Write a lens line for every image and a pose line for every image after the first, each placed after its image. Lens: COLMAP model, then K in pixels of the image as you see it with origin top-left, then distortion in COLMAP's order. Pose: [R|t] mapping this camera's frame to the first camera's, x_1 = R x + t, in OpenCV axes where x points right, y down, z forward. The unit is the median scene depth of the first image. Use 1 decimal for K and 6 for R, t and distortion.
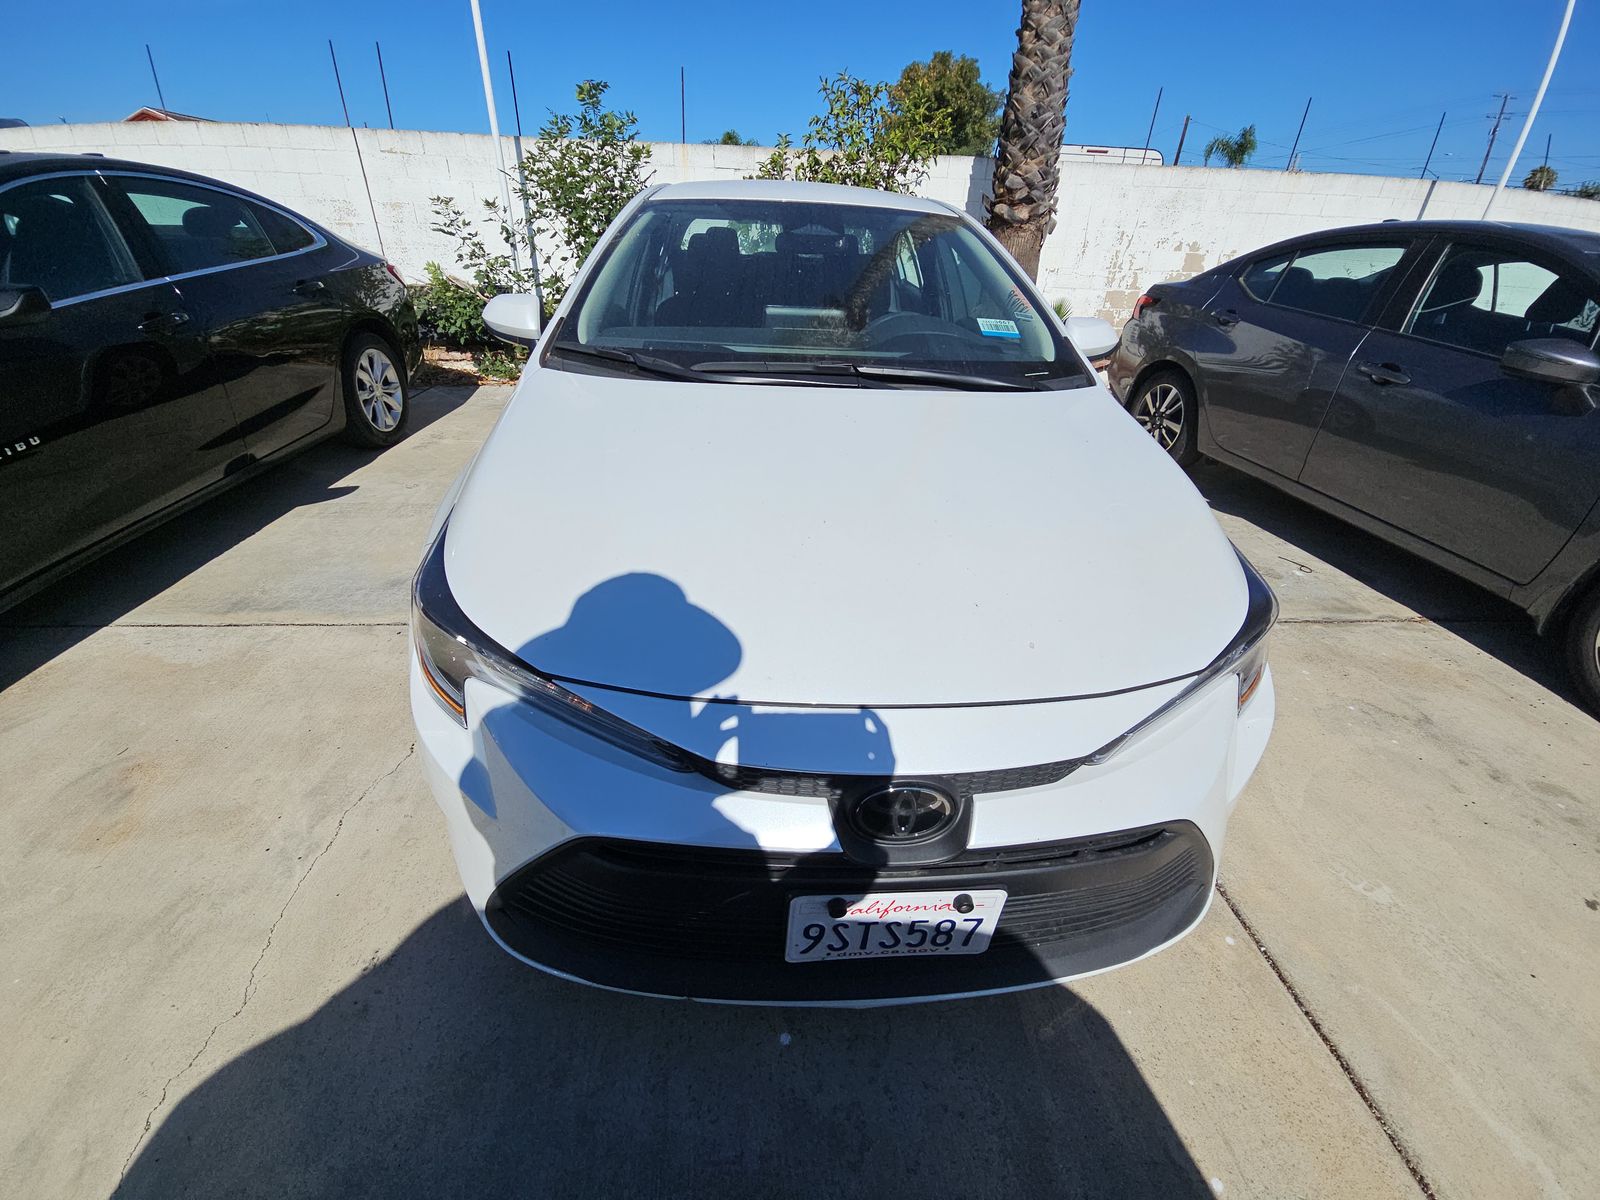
lens RADIAL K [[622.4, 0, 800.0], [0, 622.4, 600.0], [0, 0, 1]] dist [0.002009, -0.006124]
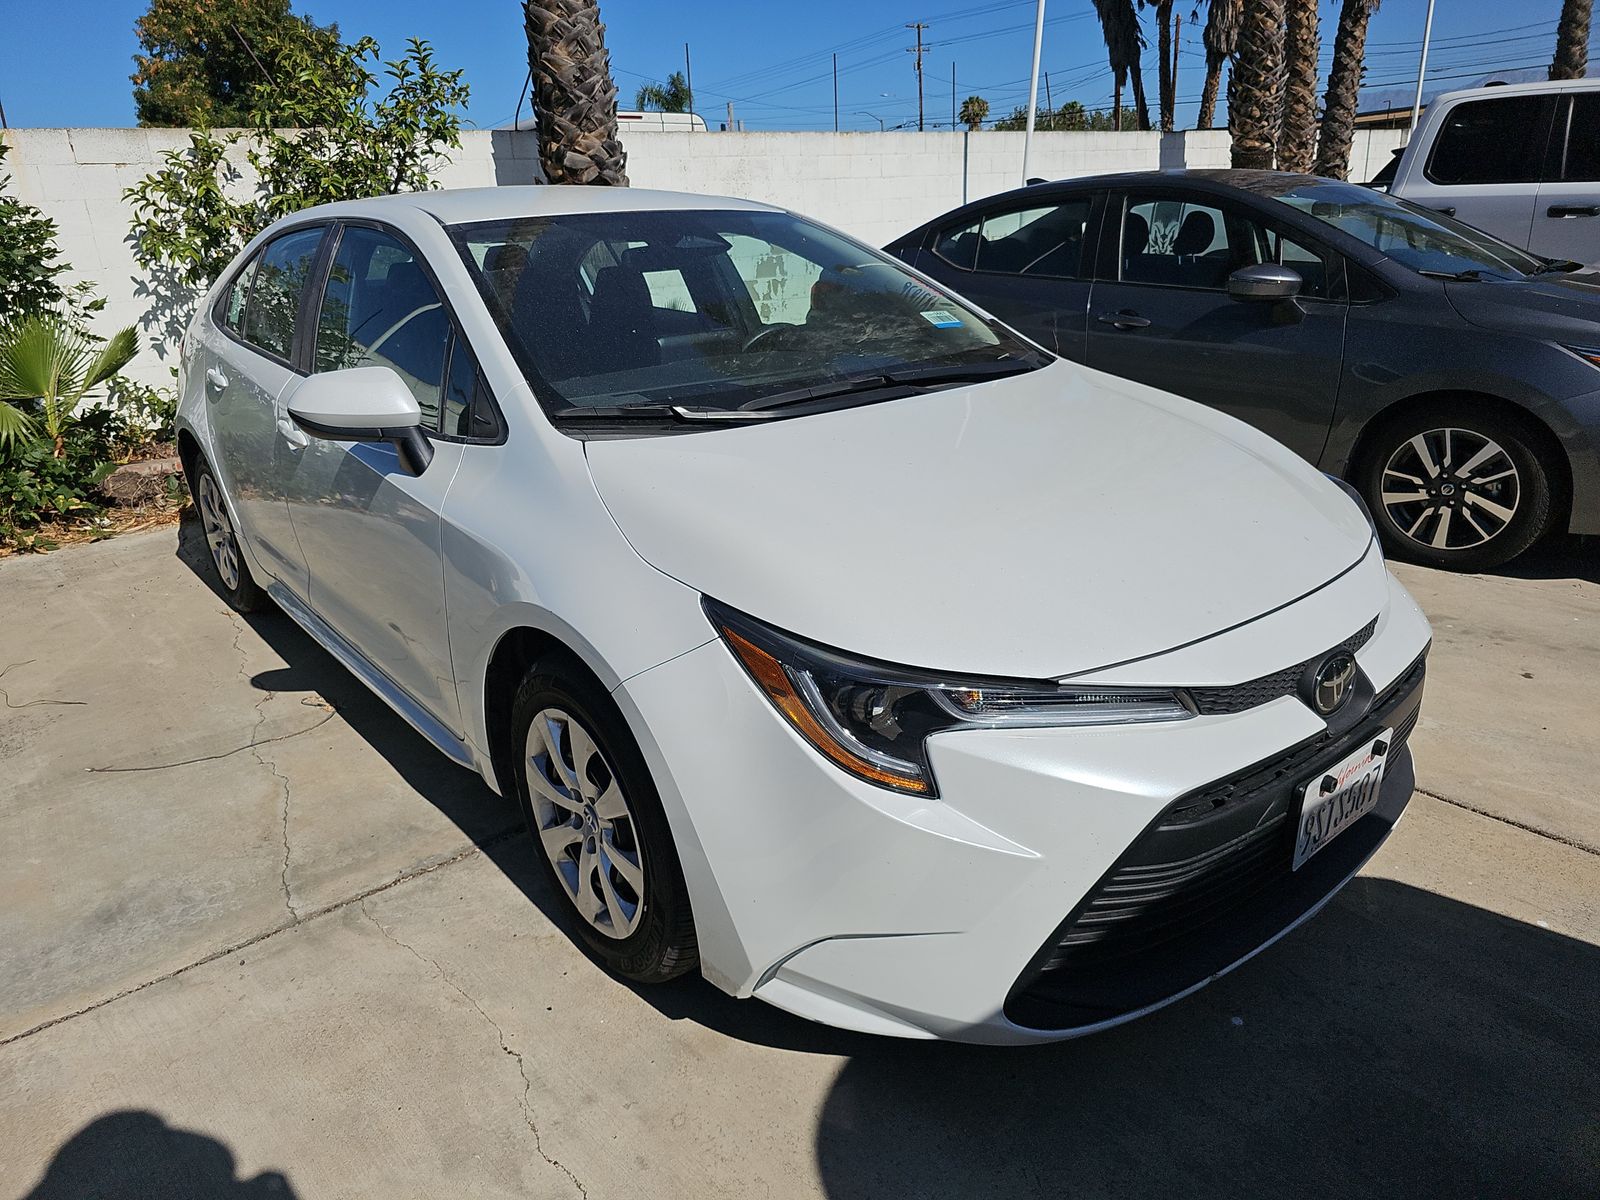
lens RADIAL K [[1053.5, 0, 800.0], [0, 1053.5, 600.0], [0, 0, 1]] dist [0.011817, 0.002810]
pose [[0.806762, -0.266424, 0.527403, -0.250942], [0.361341, 0.928678, -0.083606, 0.004557], [-0.467513, 0.258022, 0.845492, -0.039360]]
